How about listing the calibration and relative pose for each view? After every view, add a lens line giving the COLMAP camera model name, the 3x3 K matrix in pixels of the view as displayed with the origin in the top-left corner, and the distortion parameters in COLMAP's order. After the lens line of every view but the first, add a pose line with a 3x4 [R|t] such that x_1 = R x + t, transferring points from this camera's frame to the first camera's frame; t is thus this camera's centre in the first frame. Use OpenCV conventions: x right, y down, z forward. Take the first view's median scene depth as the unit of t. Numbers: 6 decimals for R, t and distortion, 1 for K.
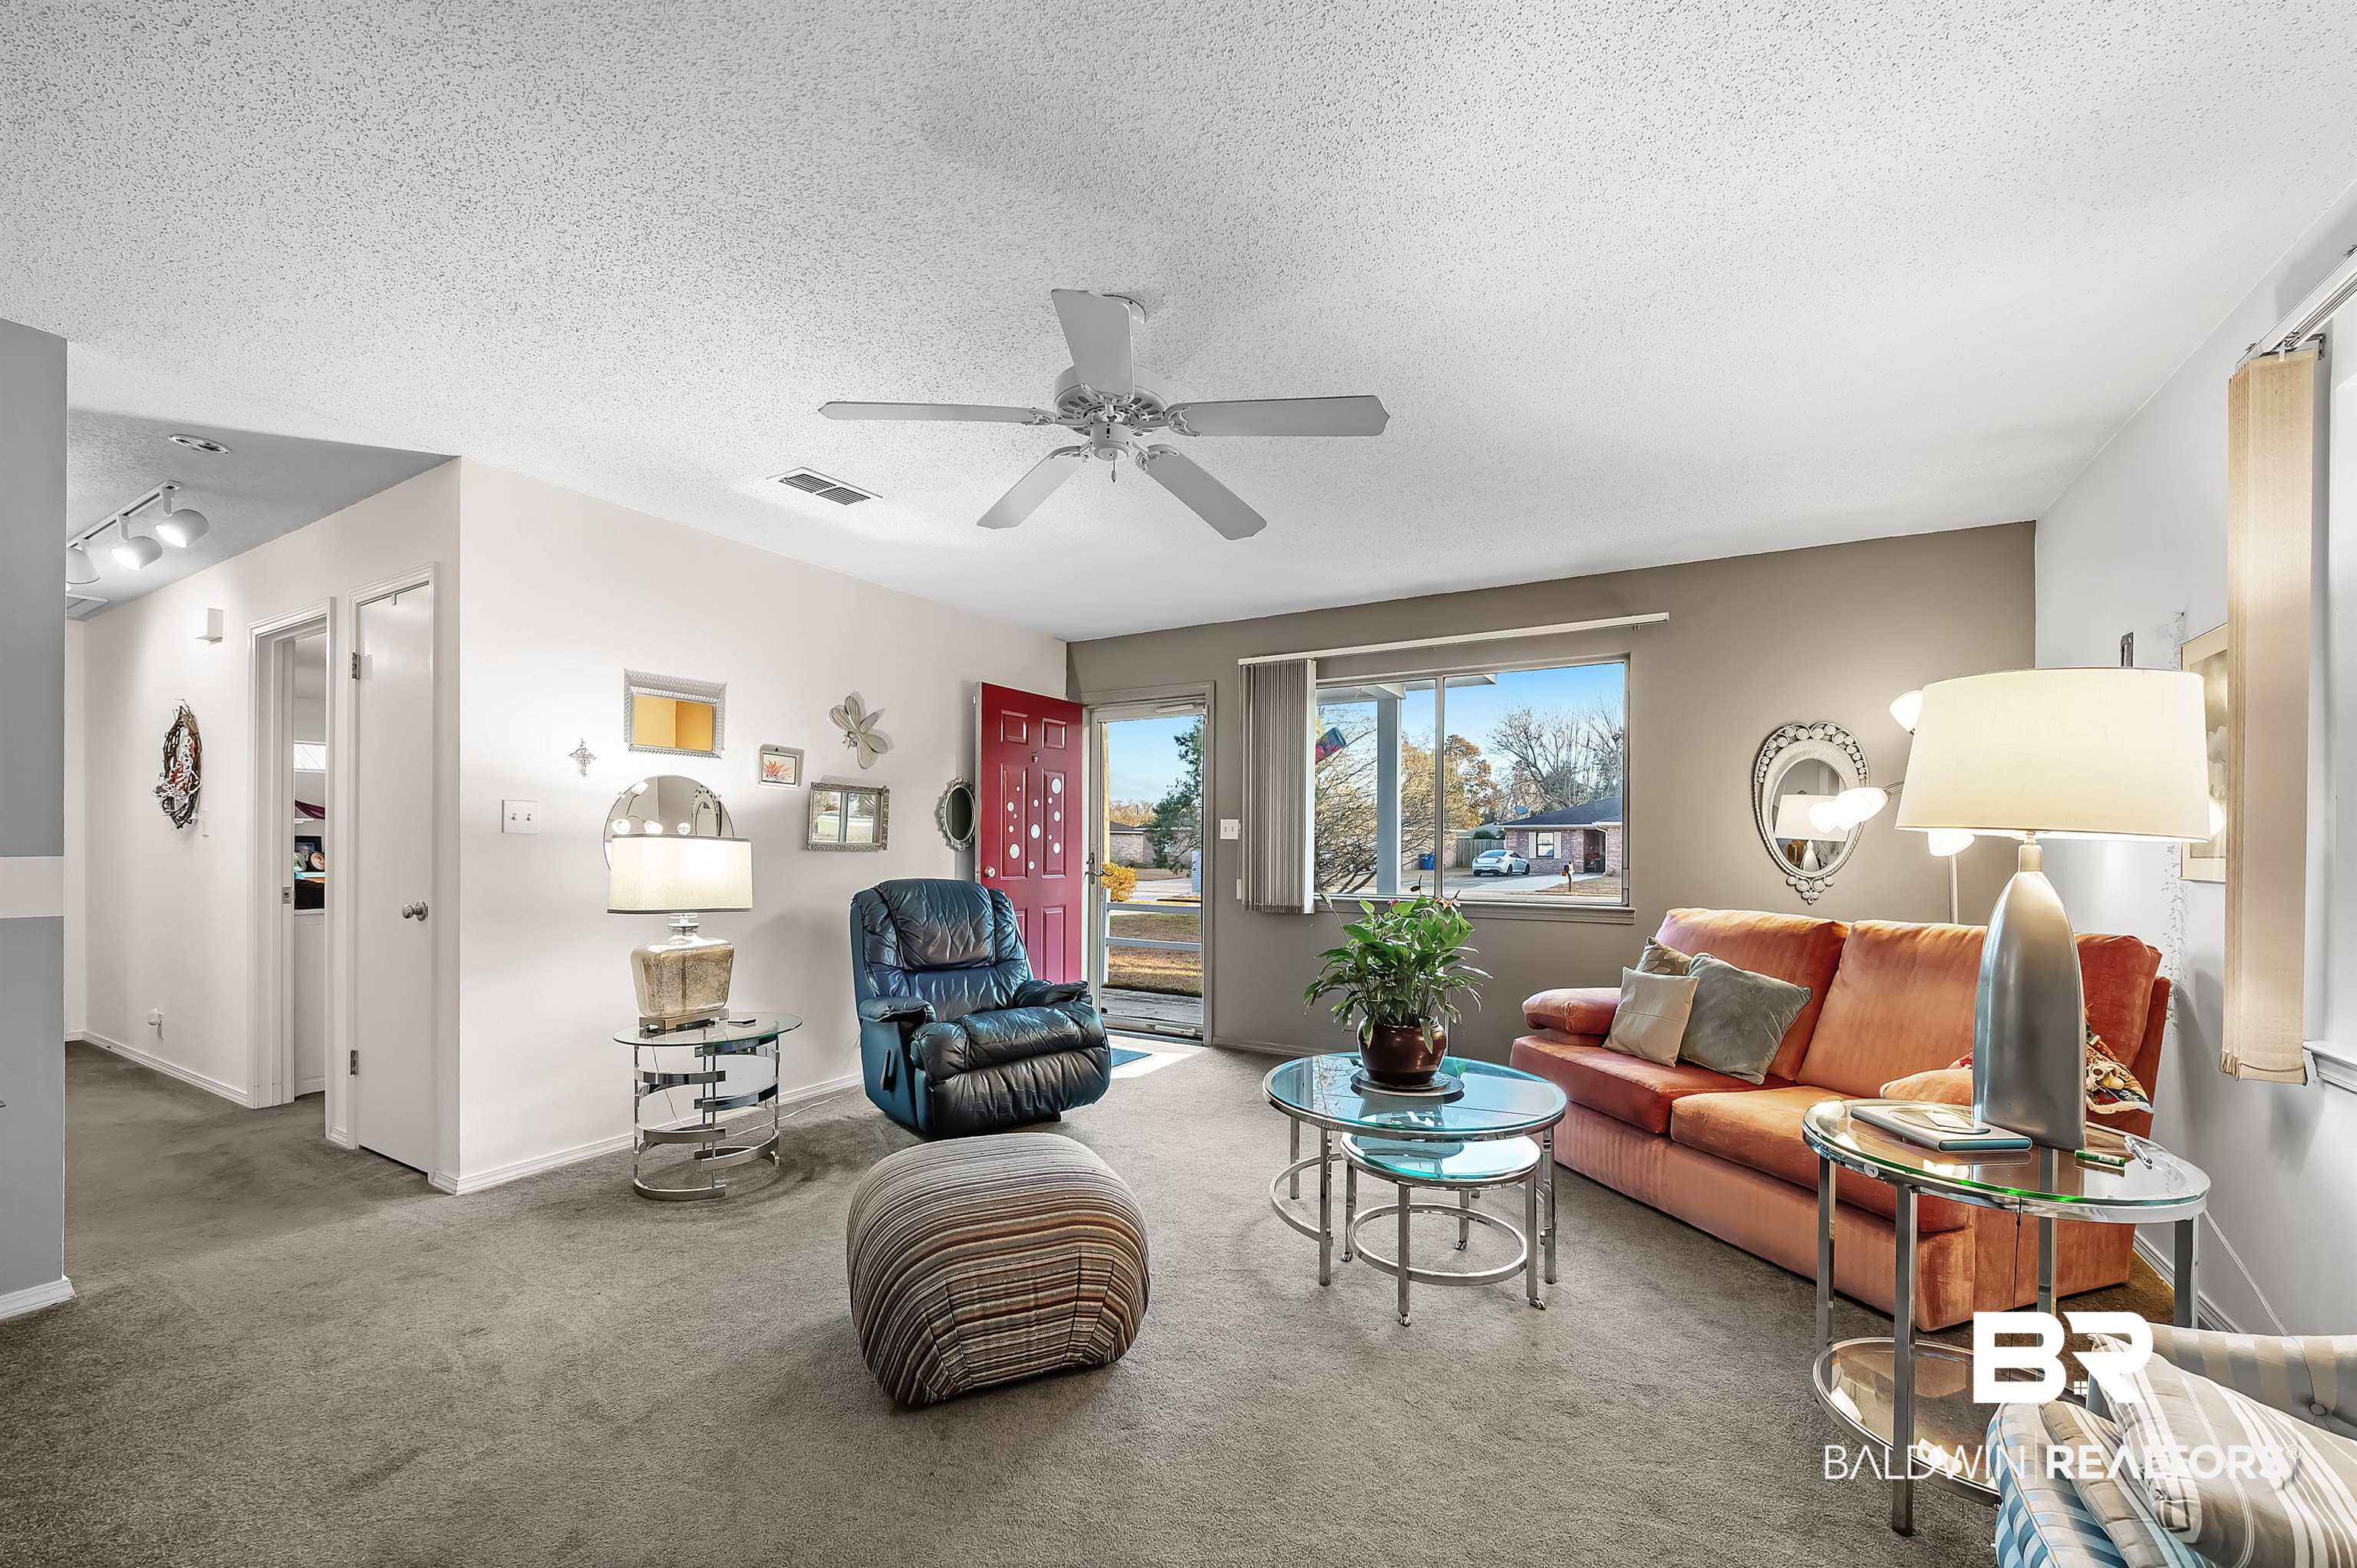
lens RADIAL K [[954.0, 0, 1181.5], [0, 954.0, 841.1], [0, 0, 1]] dist [-0.000906, -0.002987]
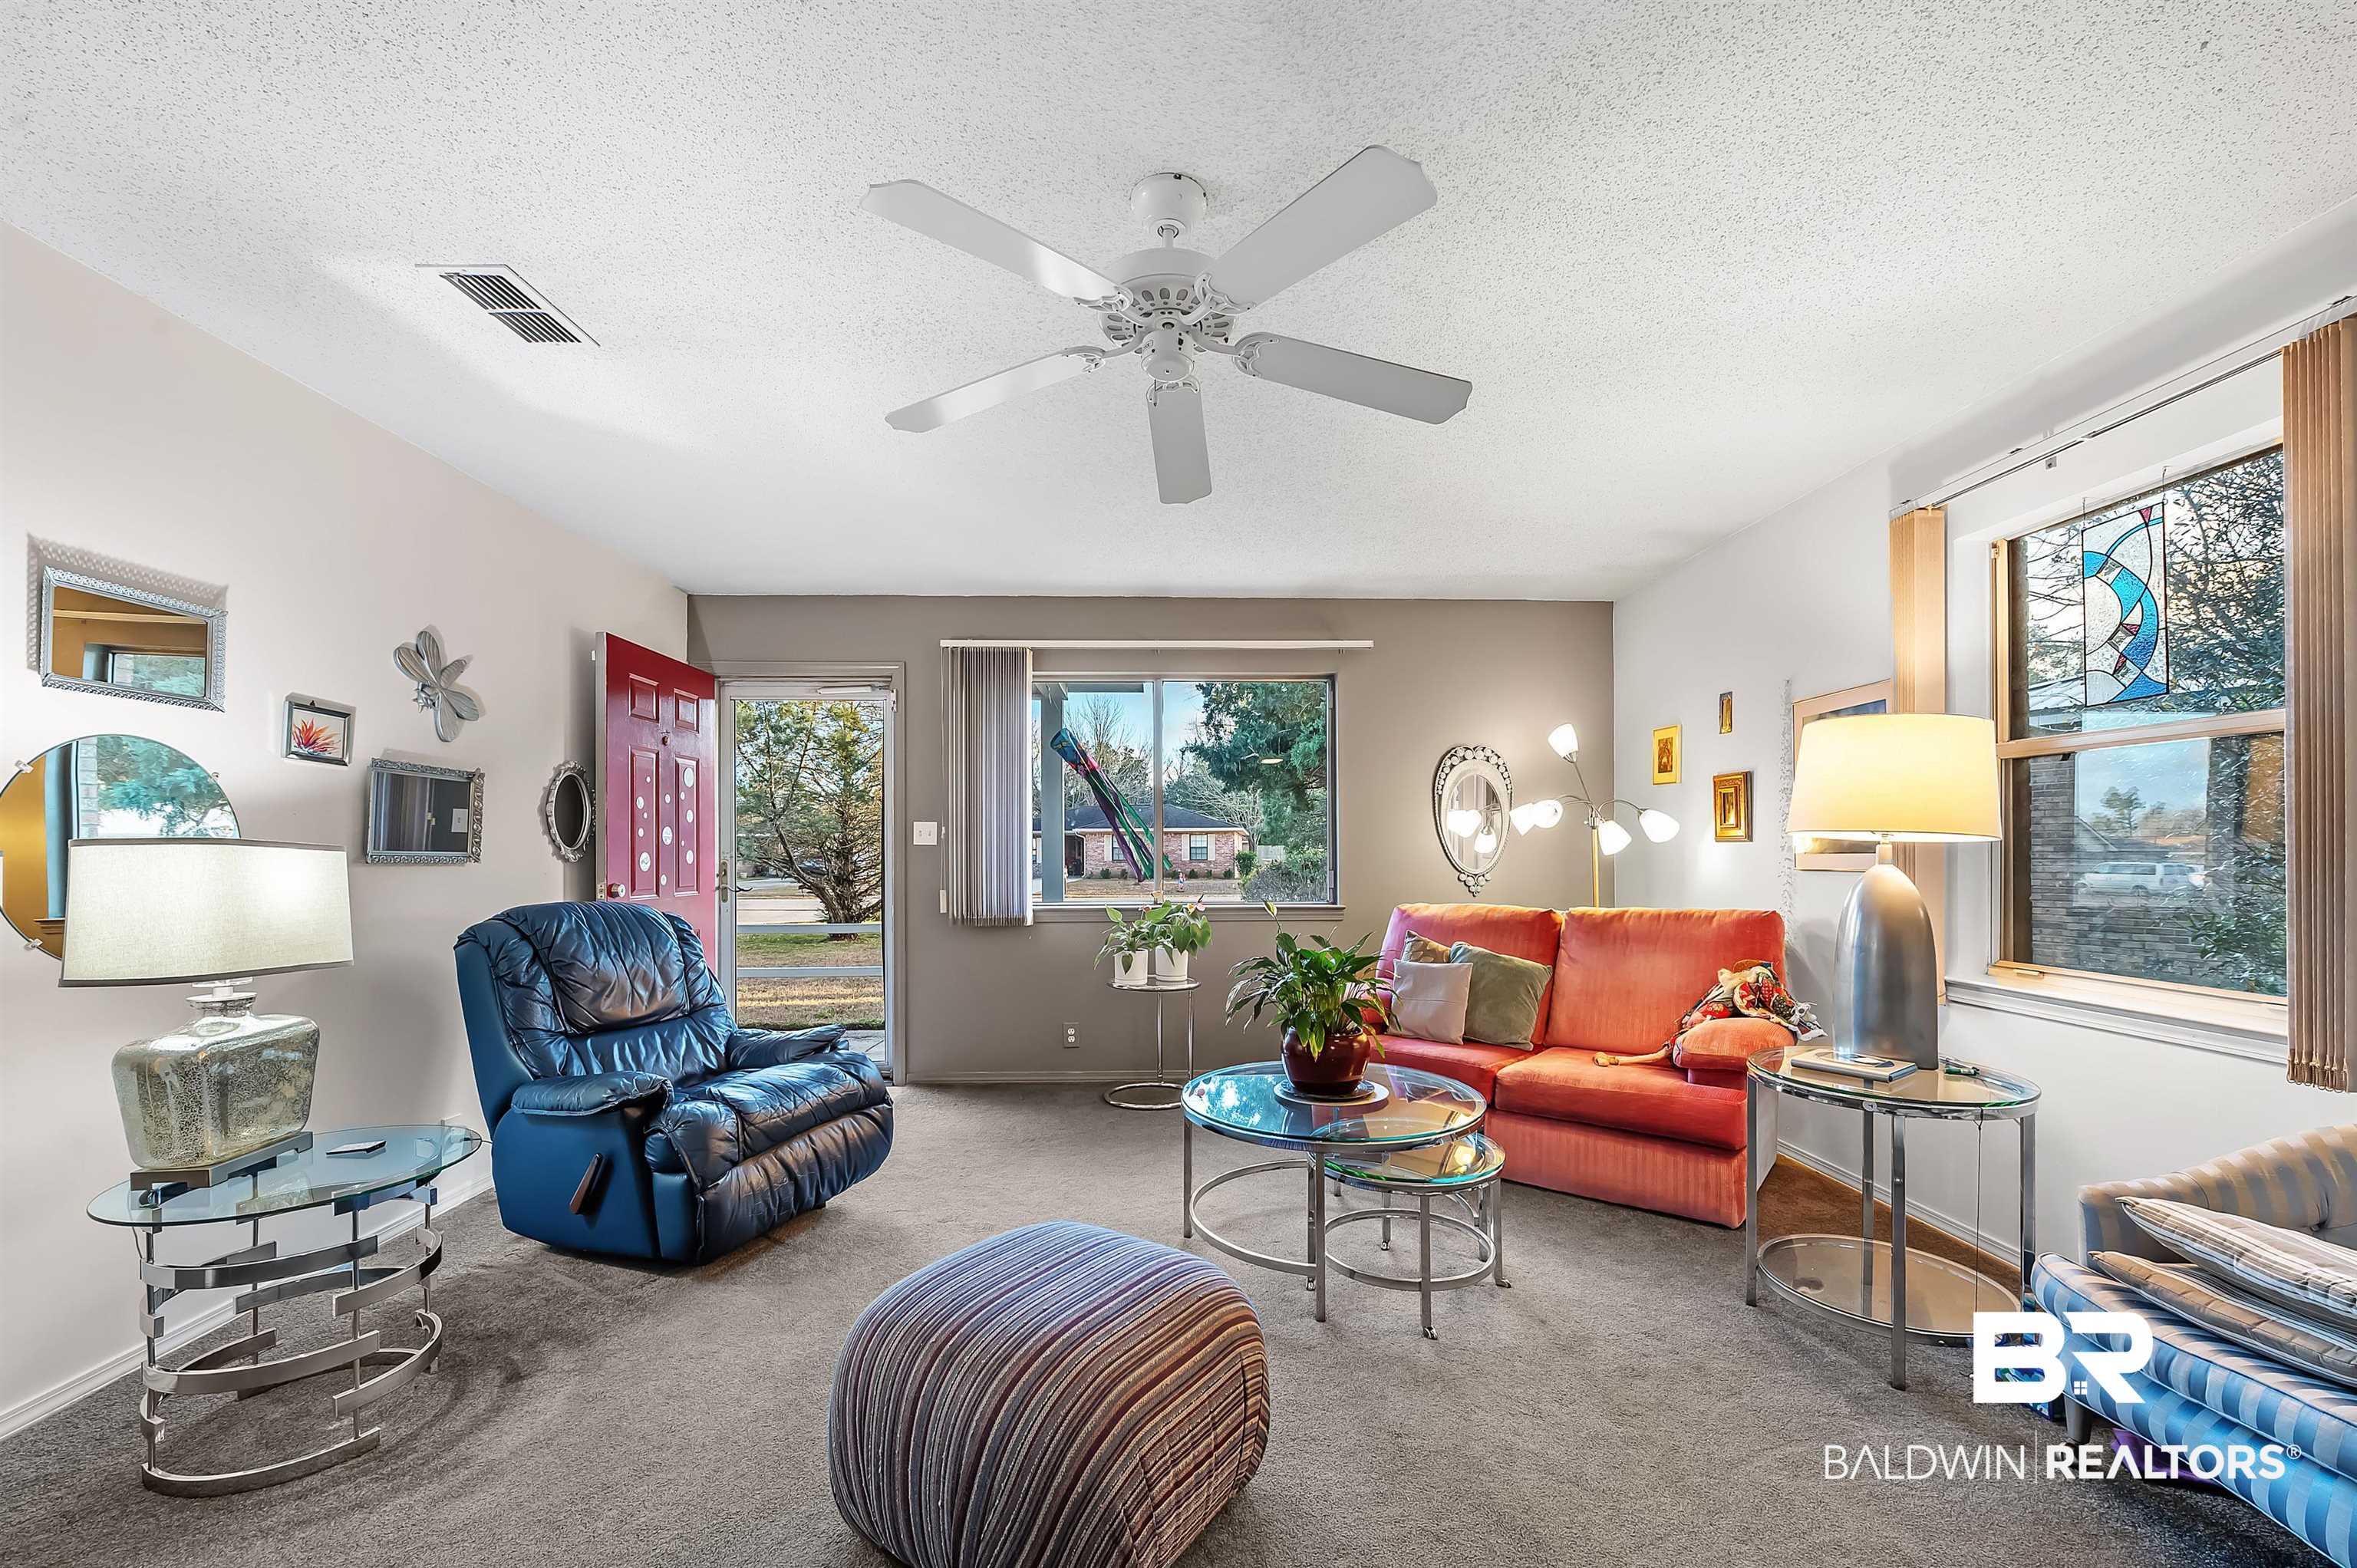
lens RADIAL K [[954.0, 0, 1181.5], [0, 954.0, 841.1], [0, 0, 1]] dist [-0.000906, -0.002987]
pose [[0.843880, -0.002058, 0.536528, -0.299111], [0.005596, 0.999972, -0.004966, 0.000492], [-0.536503, 0.007194, 0.843868, 0.183367]]
